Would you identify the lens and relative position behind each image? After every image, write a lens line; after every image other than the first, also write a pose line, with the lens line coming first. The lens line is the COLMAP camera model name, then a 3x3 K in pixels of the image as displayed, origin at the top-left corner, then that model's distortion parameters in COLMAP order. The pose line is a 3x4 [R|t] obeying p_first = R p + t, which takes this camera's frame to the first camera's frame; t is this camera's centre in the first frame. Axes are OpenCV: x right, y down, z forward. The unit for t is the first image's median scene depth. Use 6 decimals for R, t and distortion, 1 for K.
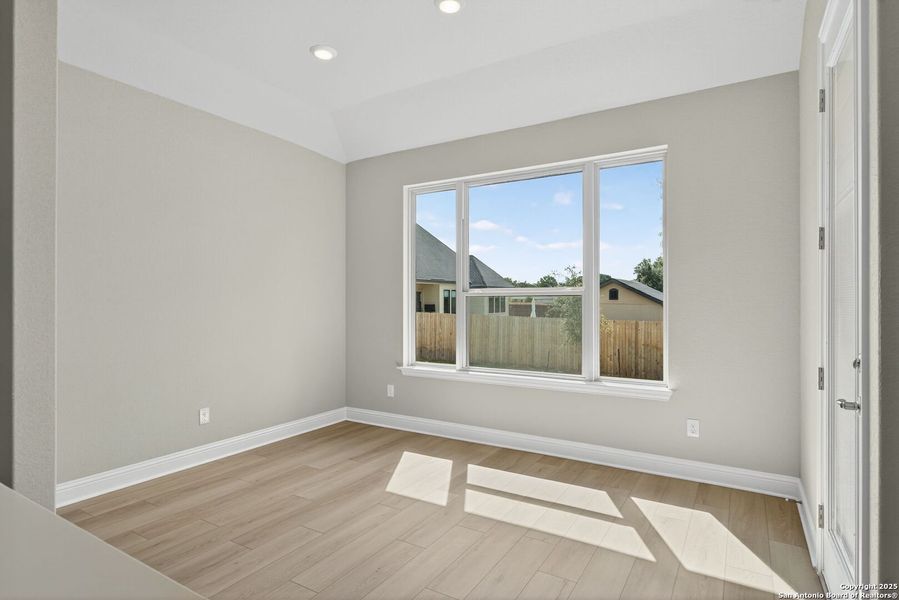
lens RADIAL K [[476.0, 0, 451.3], [0, 476.0, 298.3], [0, 0, 1]] dist [0.002055, -0.001476]
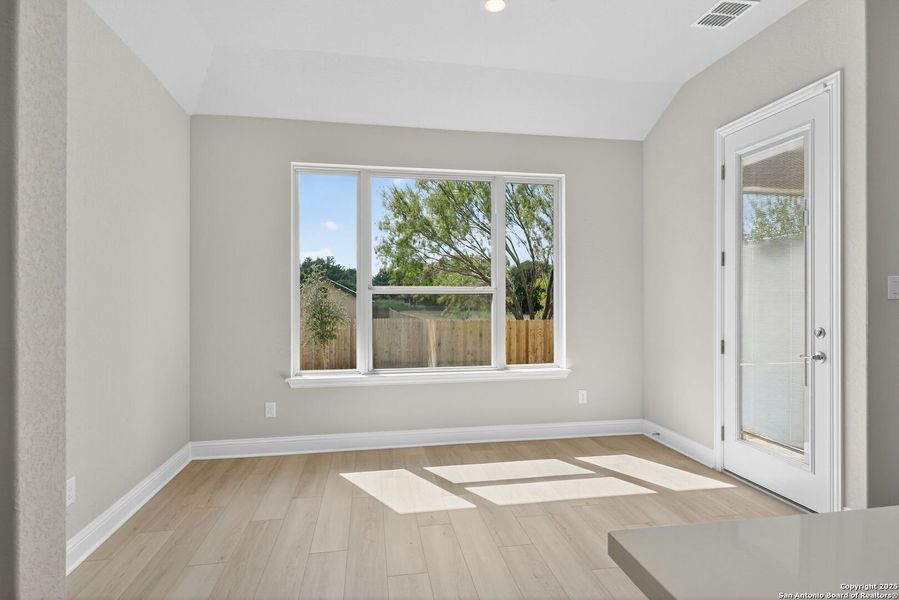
lens RADIAL K [[476.0, 0, 451.3], [0, 476.0, 298.3], [0, 0, 1]] dist [0.002055, -0.001476]
pose [[0.750453, -0.000605, 0.660923, -0.543754], [-0.000714, 0.999998, 0.001727, 0.002099], [-0.660923, -0.001768, 0.750452, 0.230507]]
